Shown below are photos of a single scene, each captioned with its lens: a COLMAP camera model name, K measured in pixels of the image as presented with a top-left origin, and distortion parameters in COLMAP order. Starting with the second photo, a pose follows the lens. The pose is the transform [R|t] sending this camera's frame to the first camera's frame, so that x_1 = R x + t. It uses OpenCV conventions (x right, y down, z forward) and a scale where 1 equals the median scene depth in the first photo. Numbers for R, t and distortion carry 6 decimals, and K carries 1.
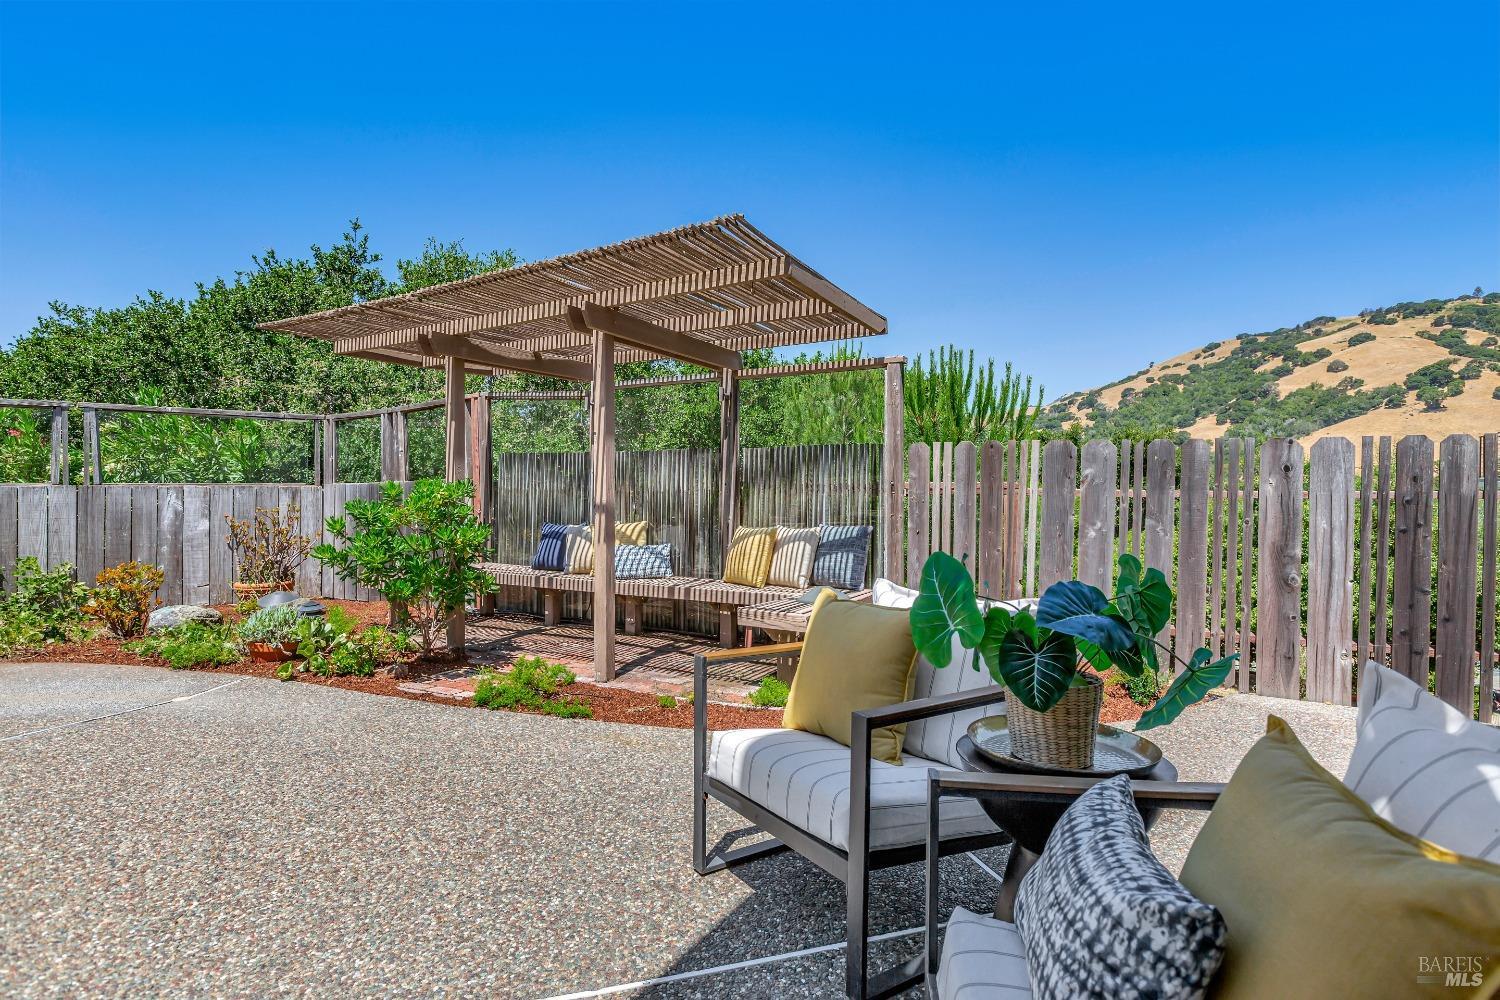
lens RADIAL K [[784.9, 0, 749.9], [0, 784.9, 507.8], [0, 0, 1]] dist [-0.007875, -0.000302]
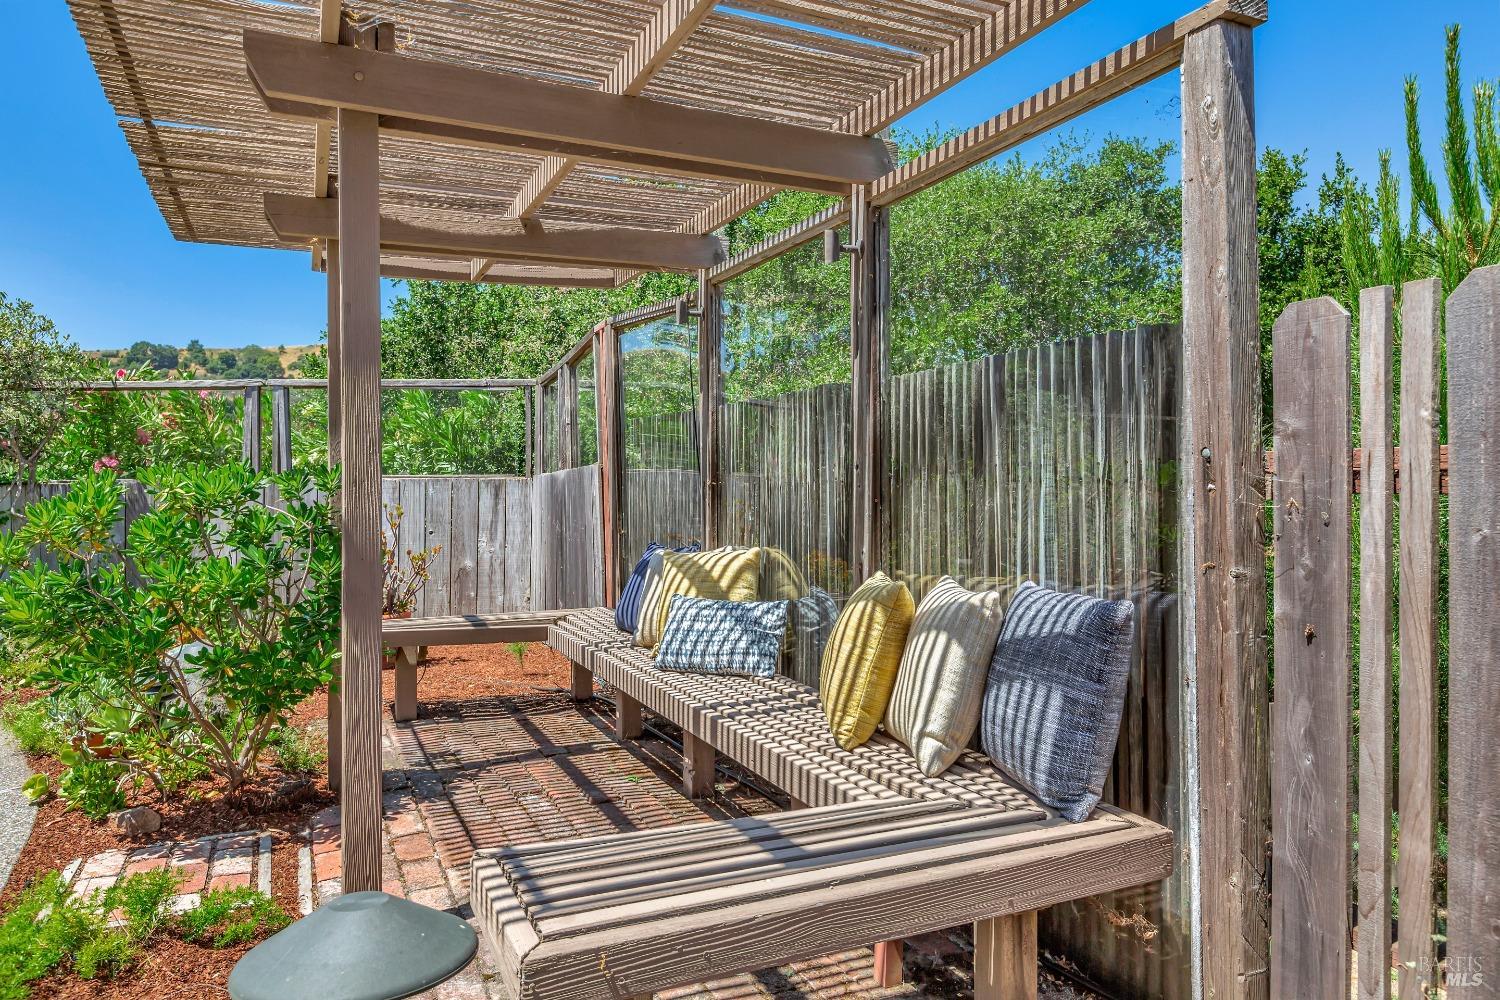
lens RADIAL K [[999.2, 0, 755.4], [0, 999.2, 485.5], [0, 0, 1]] dist [0.004935, 0.002118]
pose [[0.764426, -0.004540, -0.644696, 0.283092], [-0.003967, 0.999923, -0.011746, -0.015613], [0.644700, 0.011536, 0.764349, 0.609377]]
